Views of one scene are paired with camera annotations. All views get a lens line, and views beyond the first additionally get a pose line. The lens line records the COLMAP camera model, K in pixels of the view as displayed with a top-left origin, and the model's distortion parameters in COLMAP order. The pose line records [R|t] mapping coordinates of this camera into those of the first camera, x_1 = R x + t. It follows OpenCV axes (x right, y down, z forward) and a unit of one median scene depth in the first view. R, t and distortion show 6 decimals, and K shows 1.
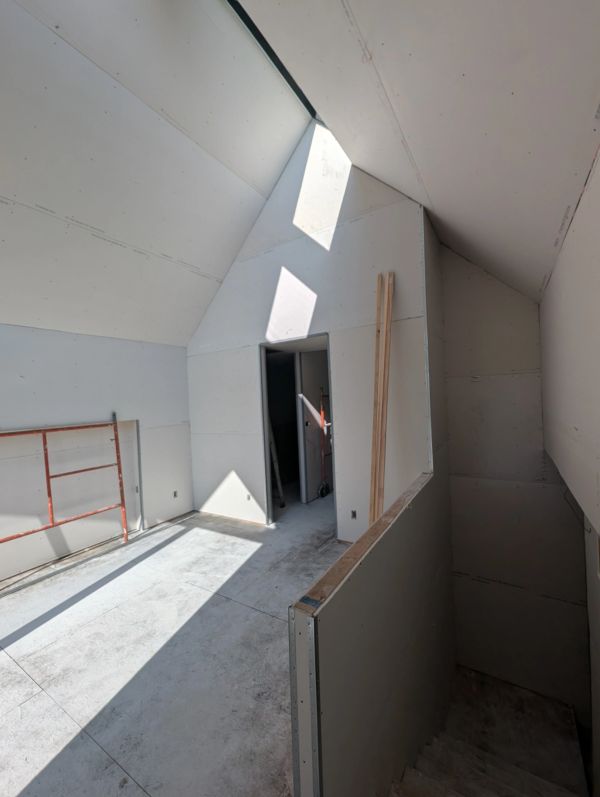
lens RADIAL K [[328.4, 0, 301.0], [0, 328.4, 398.3], [0, 0, 1]] dist [0.000675, -0.000489]
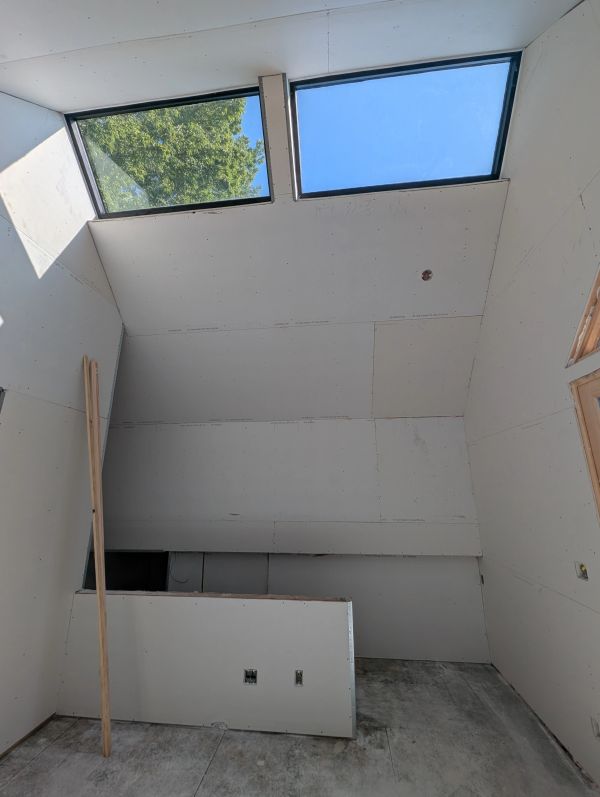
lens RADIAL K [[328.4, 0, 301.0], [0, 328.4, 398.3], [0, 0, 1]] dist [0.000675, -0.000489]
pose [[-0.431358, 0.277814, 0.858341, -0.729161], [0.024964, 0.954718, -0.296463, 0.010190], [-0.901835, -0.106454, -0.418761, 0.824854]]
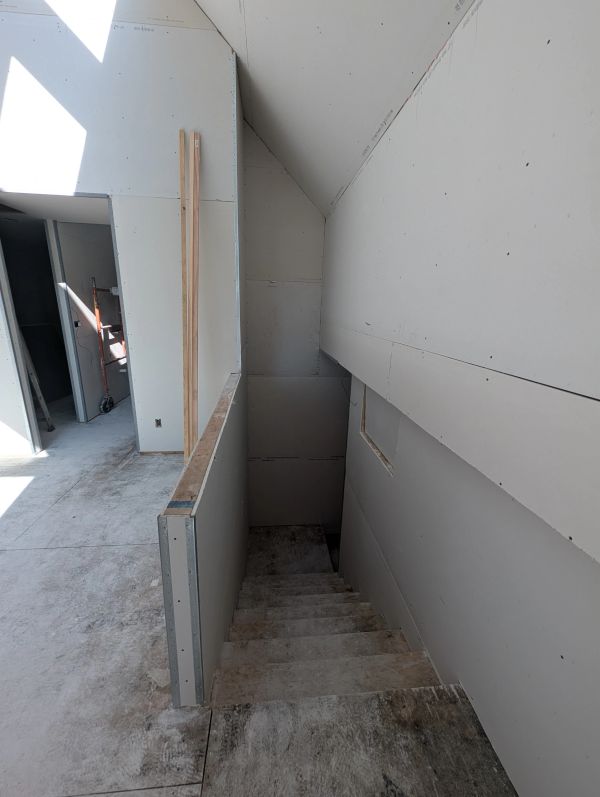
lens RADIAL K [[328.4, 0, 301.0], [0, 328.4, 398.3], [0, 0, 1]] dist [0.000675, -0.000489]
pose [[0.787108, -0.102378, 0.608260, -0.082649], [-0.060851, 0.968430, 0.241743, 0.041101], [-0.613807, -0.227291, 0.756029, 0.074489]]
